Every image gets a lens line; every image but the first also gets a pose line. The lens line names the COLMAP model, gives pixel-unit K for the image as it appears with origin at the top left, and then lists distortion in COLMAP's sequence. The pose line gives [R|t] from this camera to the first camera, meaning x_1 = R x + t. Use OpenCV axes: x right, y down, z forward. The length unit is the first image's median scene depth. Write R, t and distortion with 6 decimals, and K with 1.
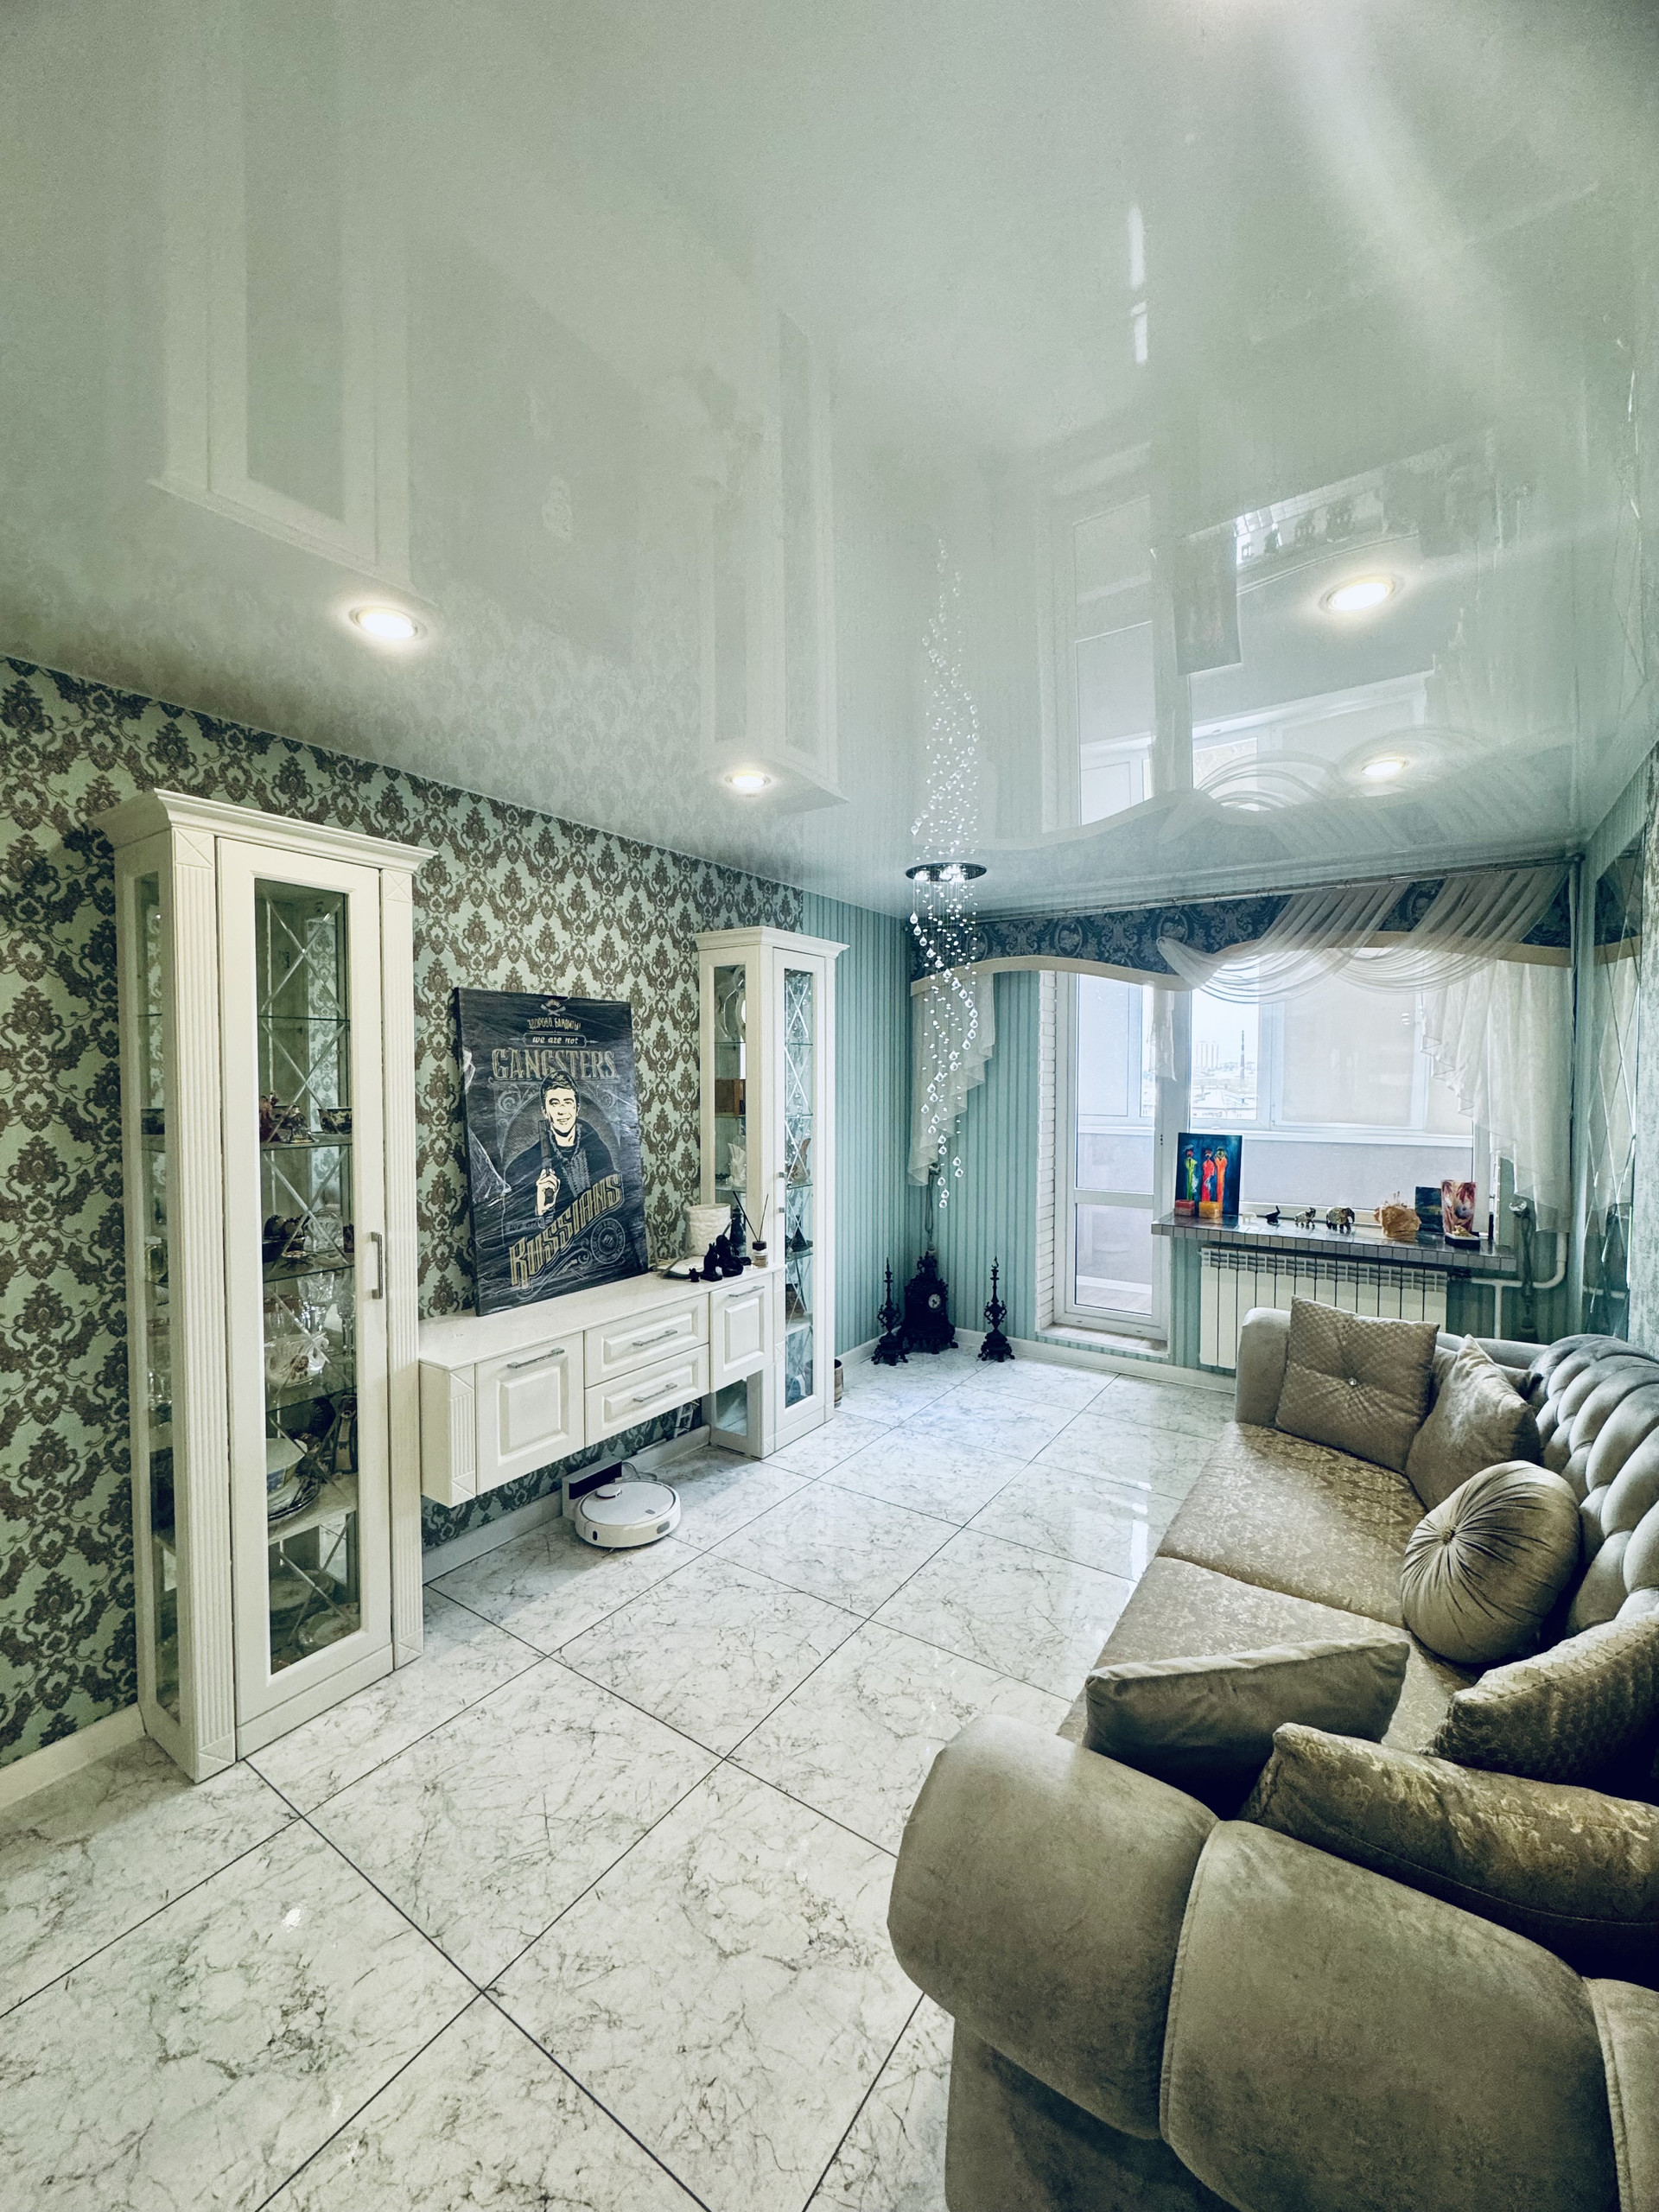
lens RADIAL K [[880.9, 0, 831.8], [0, 880.9, 1105.4], [0, 0, 1]] dist [-0.003063, 0.000724]
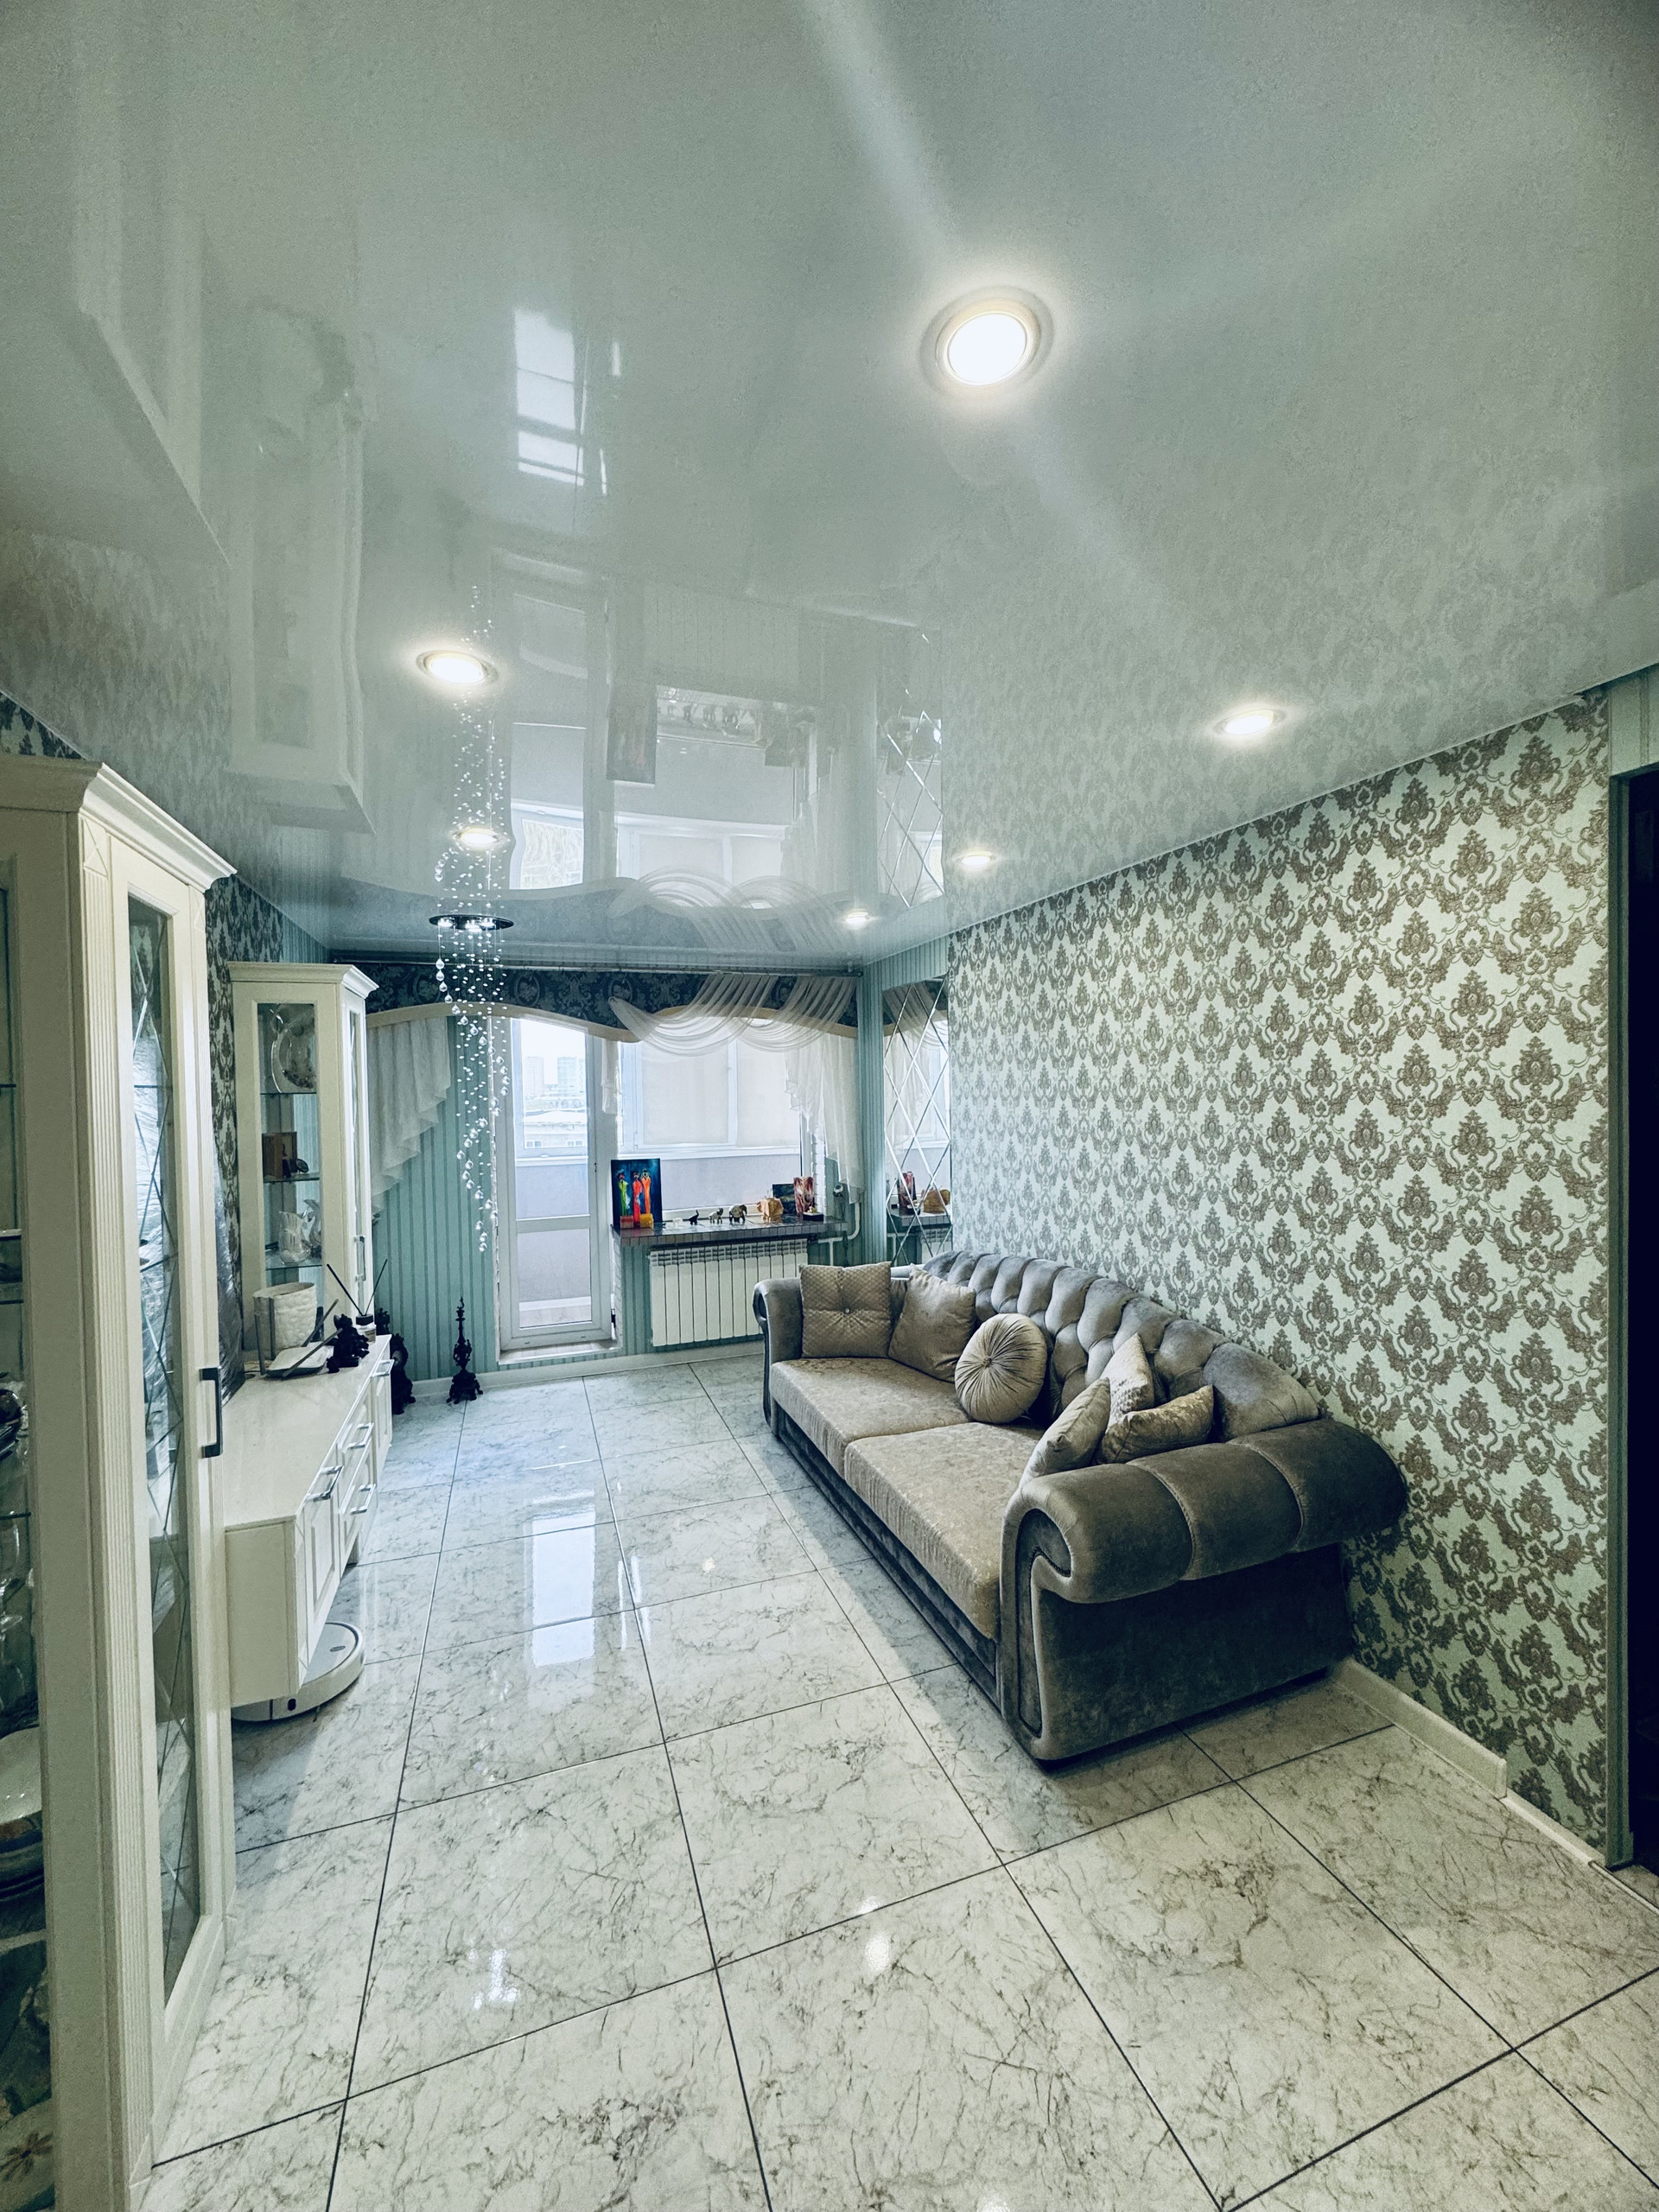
lens RADIAL K [[880.9, 0, 831.8], [0, 880.9, 1105.4], [0, 0, 1]] dist [-0.003063, 0.000724]
pose [[0.589730, -0.027134, 0.807144, -0.423536], [0.049606, 0.998765, -0.002668, -0.026933], [-0.806075, 0.041613, 0.590348, 0.063109]]
